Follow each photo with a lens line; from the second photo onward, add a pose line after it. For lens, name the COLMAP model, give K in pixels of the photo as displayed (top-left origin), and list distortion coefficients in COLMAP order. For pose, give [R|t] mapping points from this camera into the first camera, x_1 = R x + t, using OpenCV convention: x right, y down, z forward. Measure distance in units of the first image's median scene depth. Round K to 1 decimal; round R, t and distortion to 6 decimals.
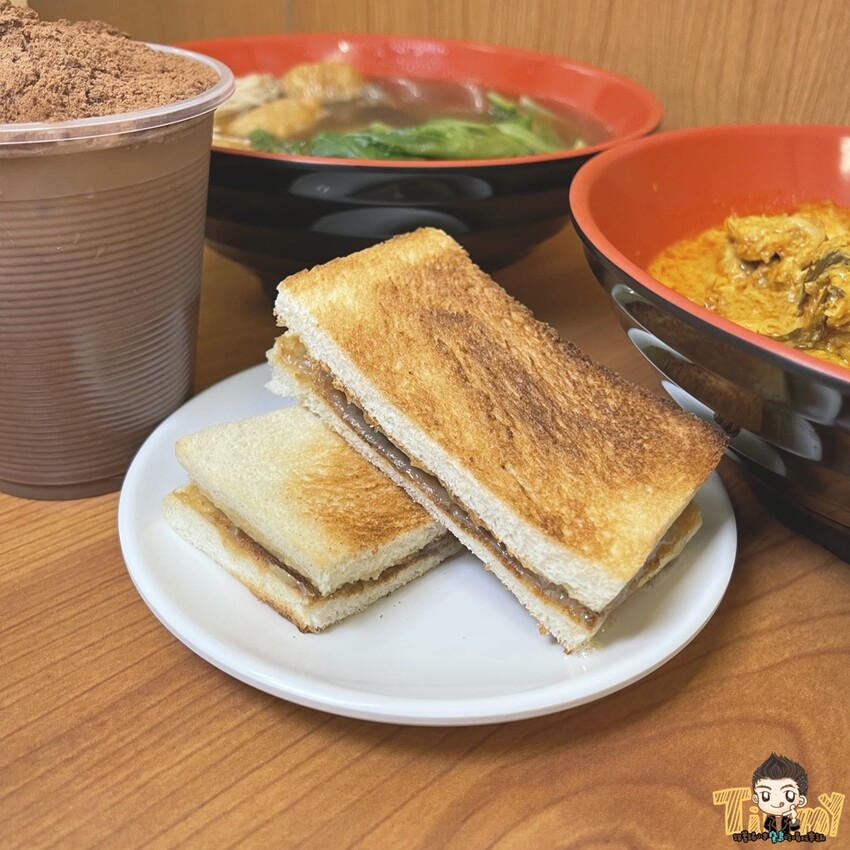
lens RADIAL K [[870.3, 0, 430.0], [0, 870.3, 448.4], [0, 0, 1]] dist [0.077257, -0.152830]
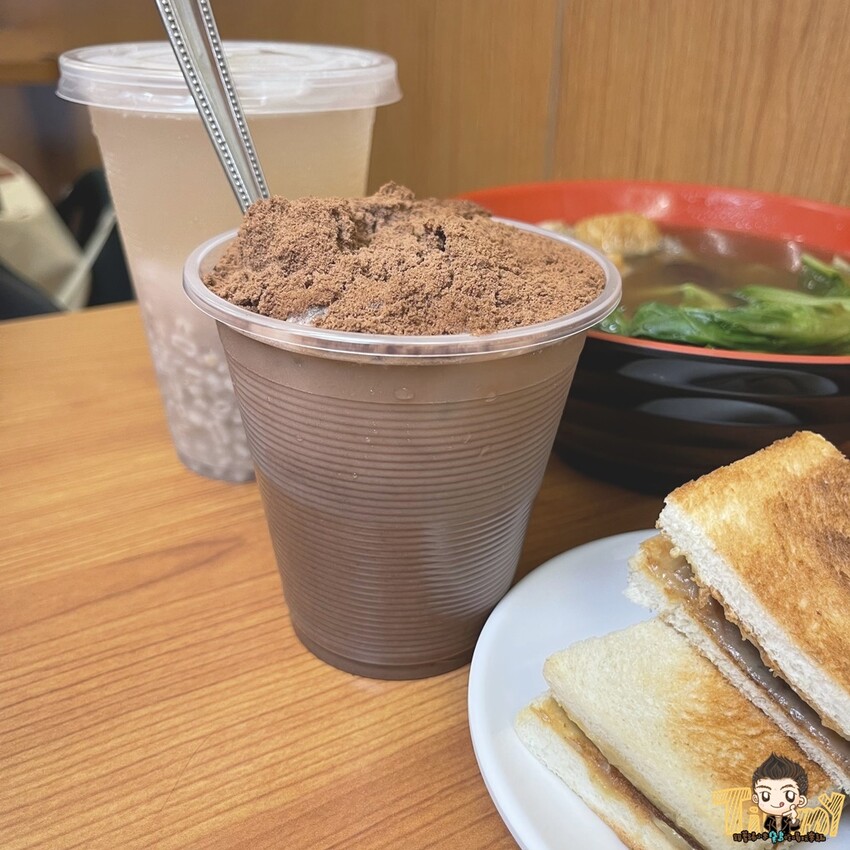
lens RADIAL K [[883.7, 0, 422.6], [0, 883.7, 465.9], [0, 0, 1]] dist [0.007876, -0.021440]
pose [[0.981305, 0.083551, -0.173379, -0.267075], [-0.096856, 0.992852, -0.069739, -0.129935], [0.166313, 0.085228, 0.982383, 0.031990]]
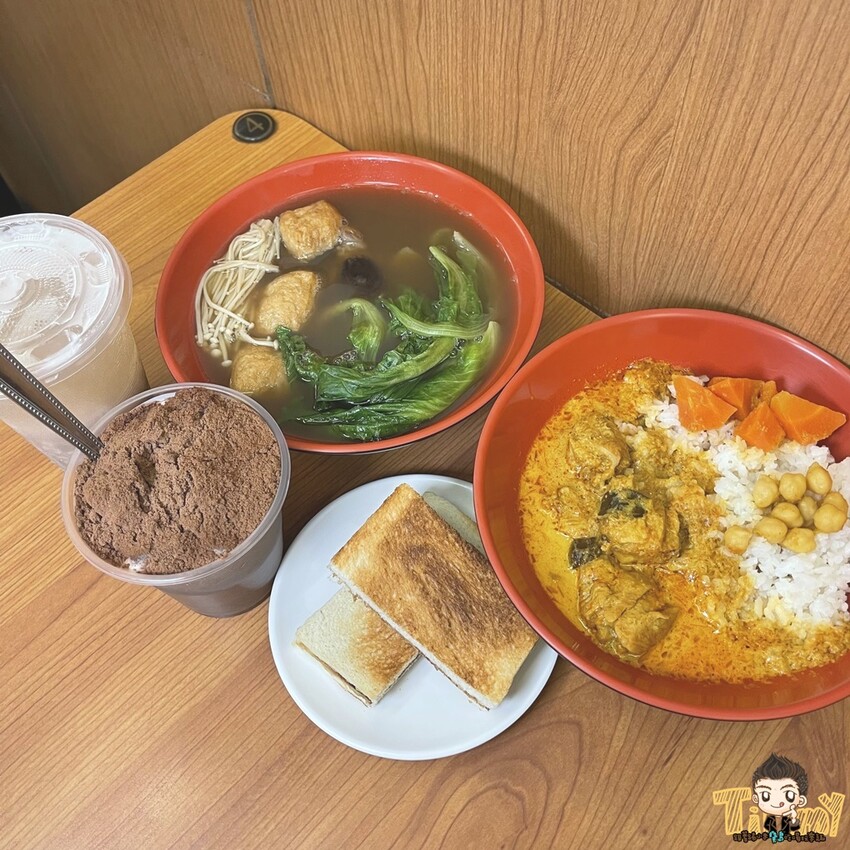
lens RADIAL K [[870.3, 0, 430.0], [0, 870.3, 448.4], [0, 0, 1]] dist [0.077257, -0.152830]
pose [[0.995024, -0.093304, -0.034951, 0.151633], [0.099076, 0.889454, 0.446156, -1.305124], [-0.010541, -0.447399, 0.894272, -0.702607]]
